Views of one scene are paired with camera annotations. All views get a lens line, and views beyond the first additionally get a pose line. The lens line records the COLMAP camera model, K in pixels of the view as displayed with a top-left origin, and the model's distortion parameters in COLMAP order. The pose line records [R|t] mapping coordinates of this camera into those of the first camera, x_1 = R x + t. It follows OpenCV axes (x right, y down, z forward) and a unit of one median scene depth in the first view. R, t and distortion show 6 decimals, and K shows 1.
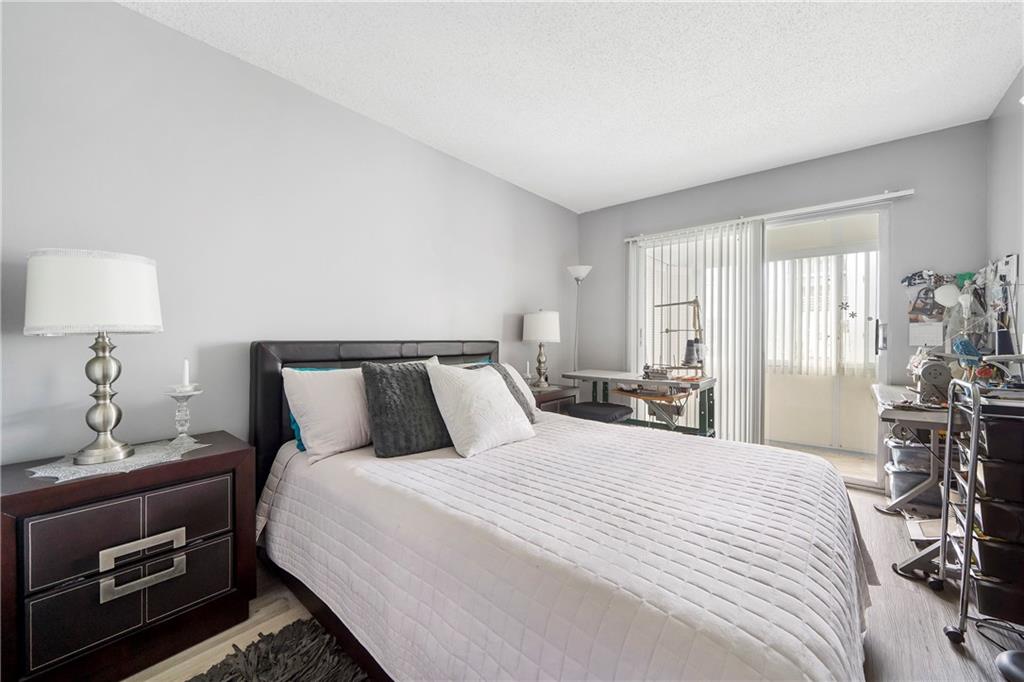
lens RADIAL K [[387.7, 0, 512.0], [0, 387.7, 341.0], [0, 0, 1]] dist [-0.000168, -0.000014]
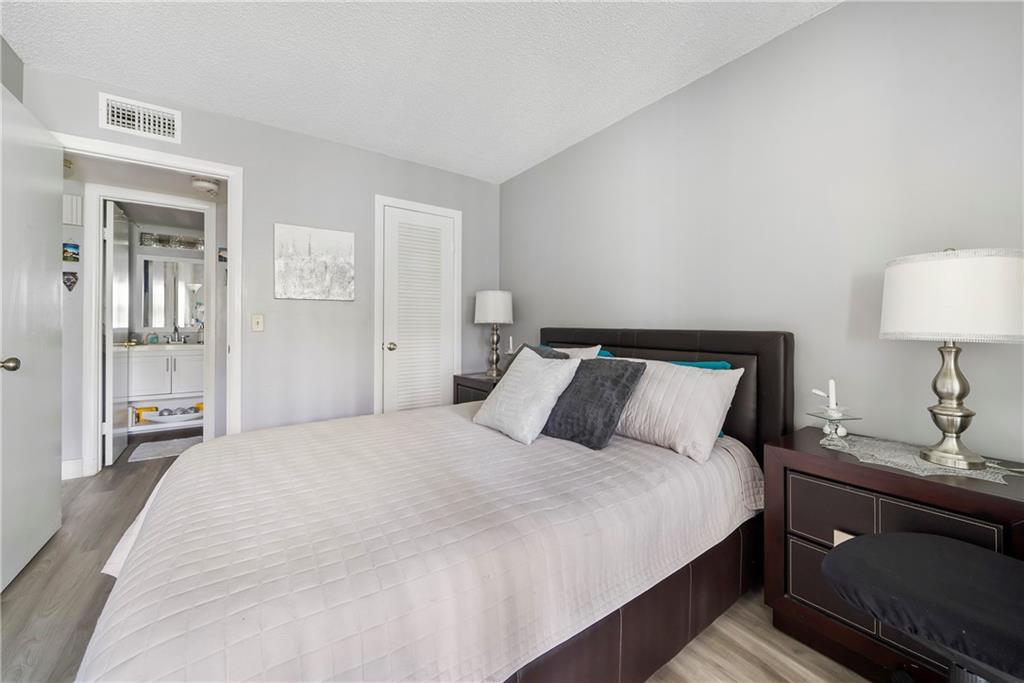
lens RADIAL K [[387.7, 0, 512.0], [0, 387.7, 341.5], [0, 0, 1]] dist [-0.000168, -0.000014]
pose [[-0.237084, 0.019079, -0.971302, 0.519828], [-0.035472, 0.998970, 0.028281, 0.008742], [0.970841, 0.041159, -0.236163, 0.694860]]
